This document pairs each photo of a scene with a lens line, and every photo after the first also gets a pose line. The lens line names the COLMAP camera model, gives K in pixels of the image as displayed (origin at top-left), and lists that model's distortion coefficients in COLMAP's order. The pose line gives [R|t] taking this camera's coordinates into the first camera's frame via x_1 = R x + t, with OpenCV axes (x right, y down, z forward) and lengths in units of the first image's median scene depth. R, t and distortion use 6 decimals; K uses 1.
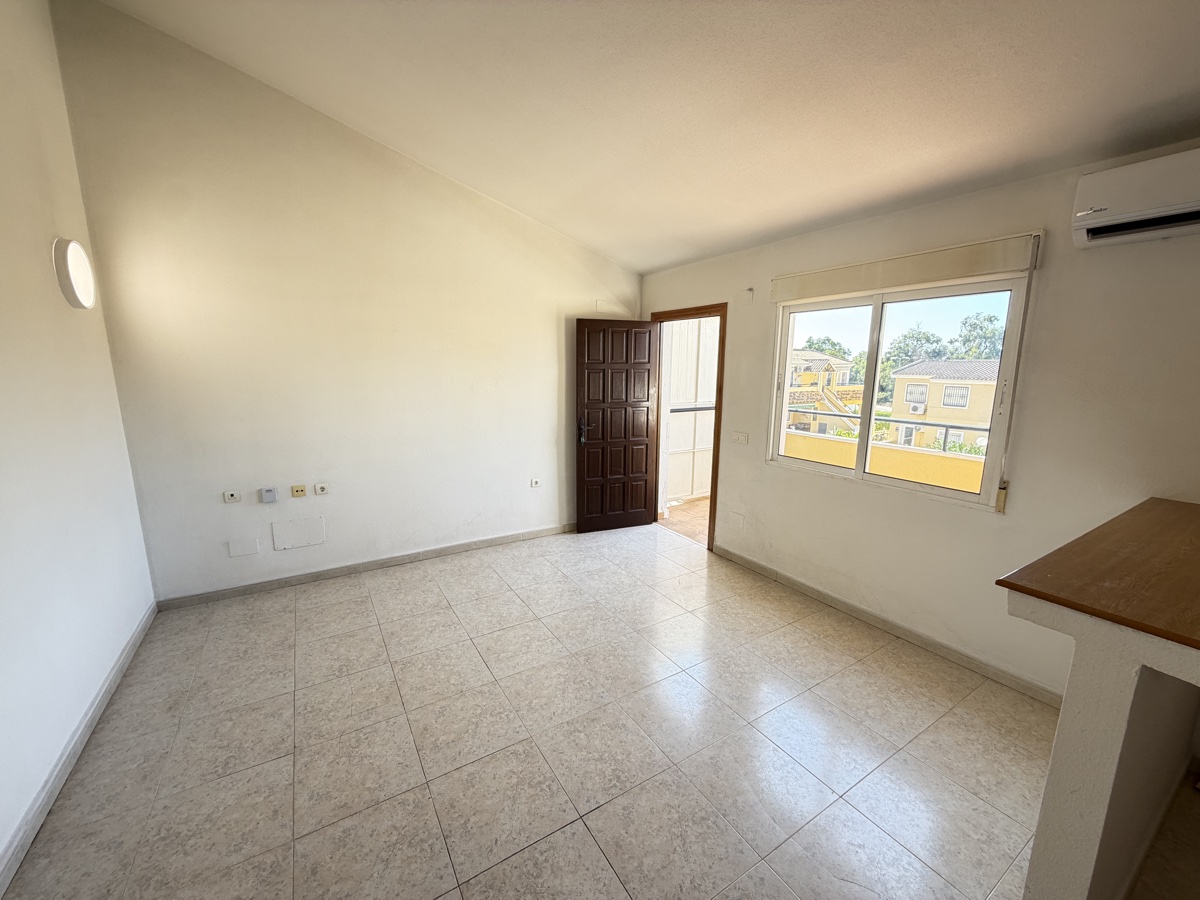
lens RADIAL K [[479.1, 0, 597.8], [0, 479.1, 452.0], [0, 0, 1]] dist [0.001243, -0.000453]
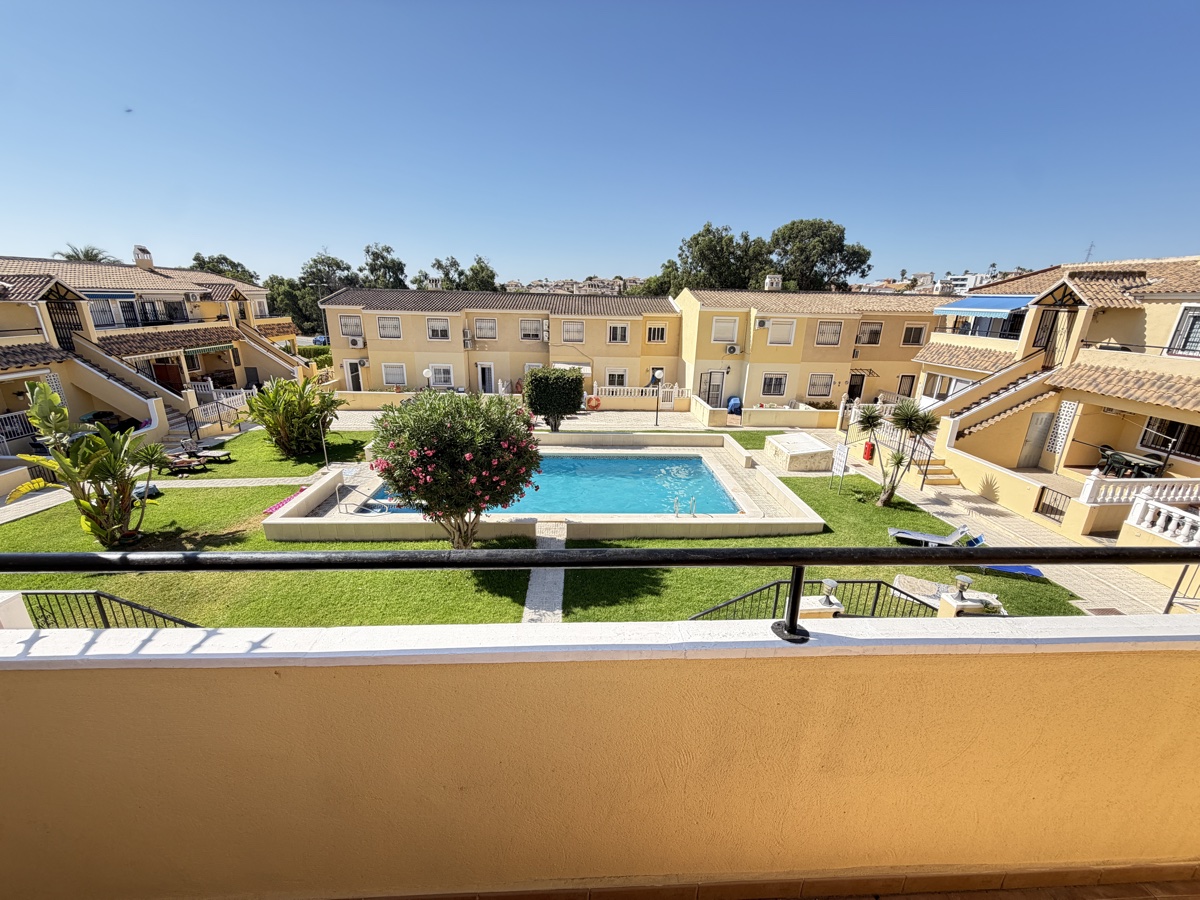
lens RADIAL K [[479.1, 0, 599.2], [0, 479.1, 450.6], [0, 0, 1]] dist [0.001243, -0.000453]
pose [[0.481095, -0.261457, 0.836772, 0.044539], [0.140737, 0.965145, 0.220652, -0.020823], [-0.865298, 0.011610, 0.501123, 0.097893]]
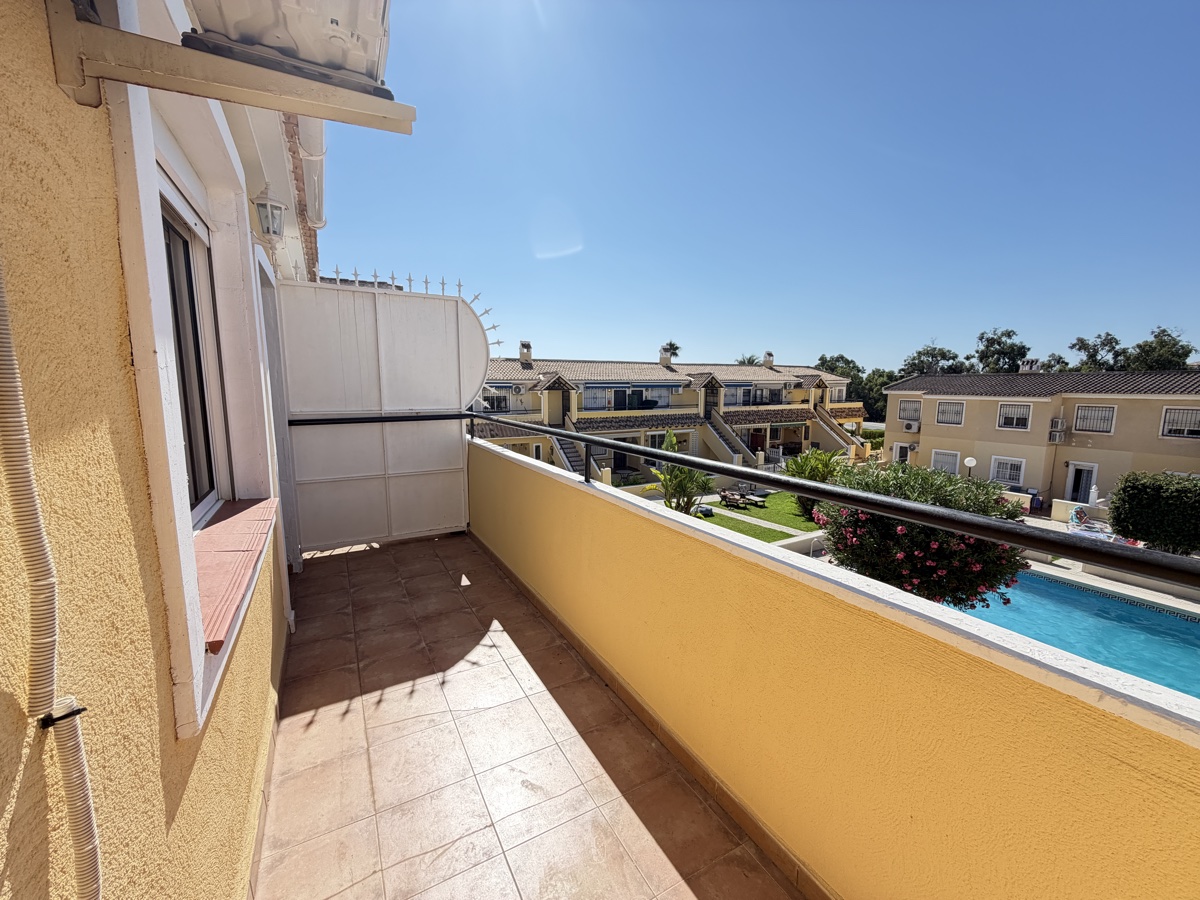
lens RADIAL K [[479.1, 0, 595.1], [0, 479.1, 448.4], [0, 0, 1]] dist [0.001243, -0.000453]
pose [[0.999001, -0.001293, -0.044666, 0.078192], [-0.000894, 0.998803, -0.048909, -0.001516], [0.044676, 0.048900, 0.997804, 0.038551]]
